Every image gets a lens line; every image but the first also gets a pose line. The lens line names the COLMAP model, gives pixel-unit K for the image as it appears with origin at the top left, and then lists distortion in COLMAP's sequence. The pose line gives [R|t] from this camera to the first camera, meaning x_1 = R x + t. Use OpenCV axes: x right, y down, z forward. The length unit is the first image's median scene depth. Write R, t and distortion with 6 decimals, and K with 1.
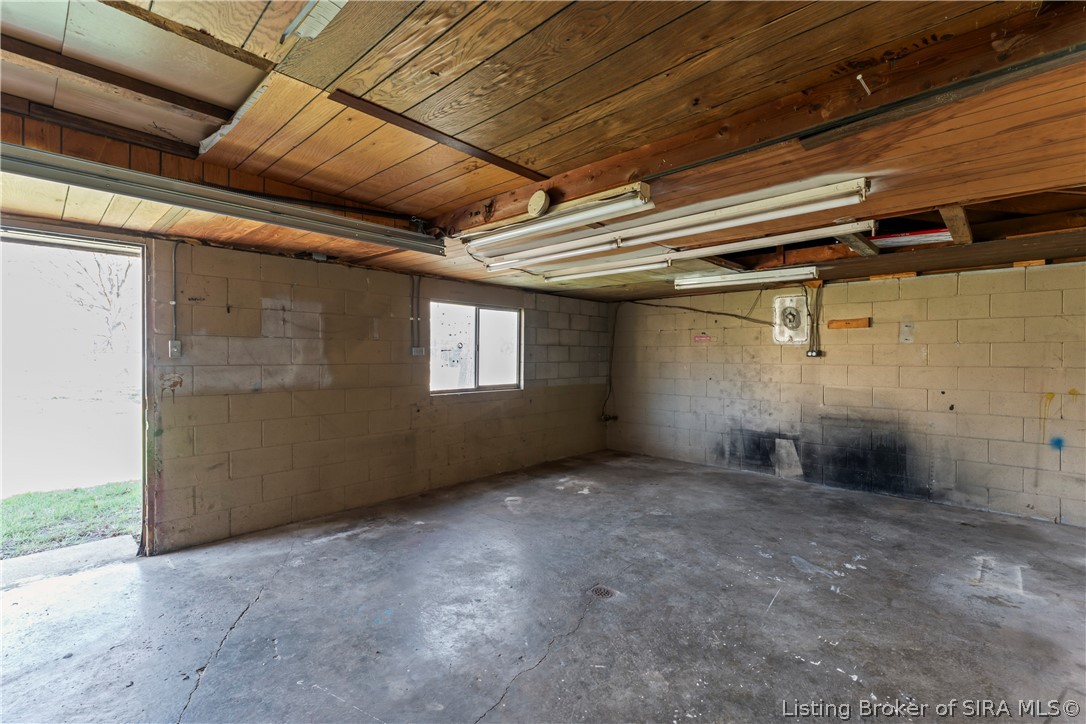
lens RADIAL K [[495.4, 0, 545.9], [0, 495.4, 361.0], [0, 0, 1]] dist [0.003410, -0.000466]
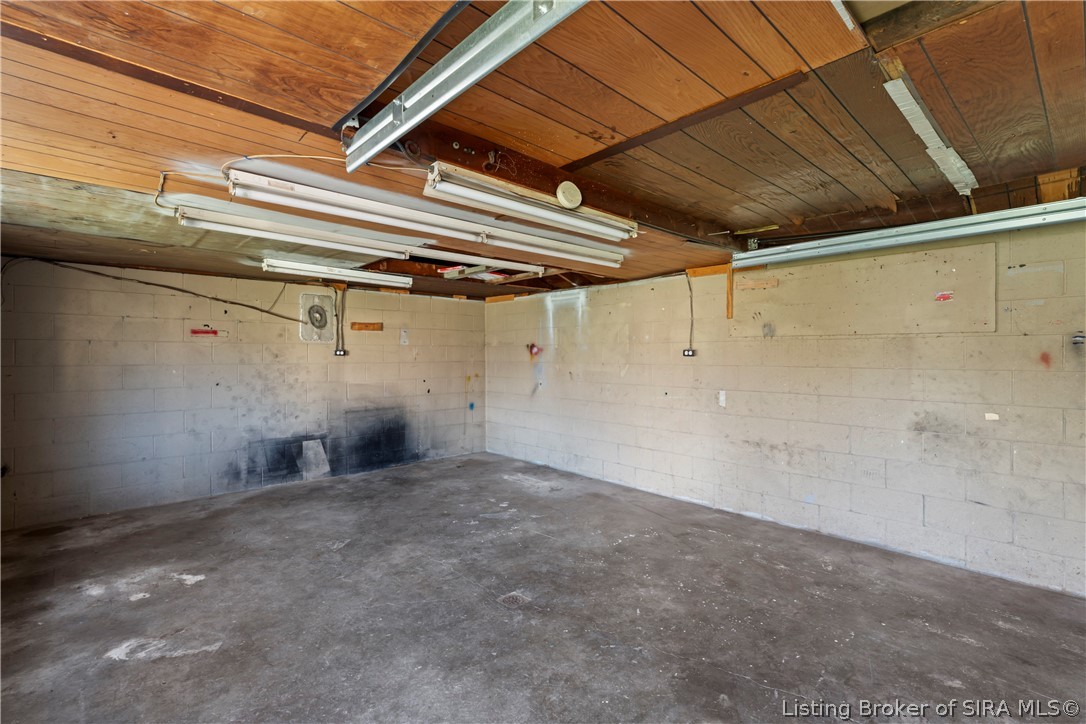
lens RADIAL K [[495.4, 0, 546.4], [0, 495.4, 359.1], [0, 0, 1]] dist [0.003410, -0.000466]
pose [[0.044686, -0.012686, 0.998921, -0.534386], [0.010105, 0.999874, 0.012246, -0.010497], [-0.998950, 0.009547, 0.044808, 0.559252]]
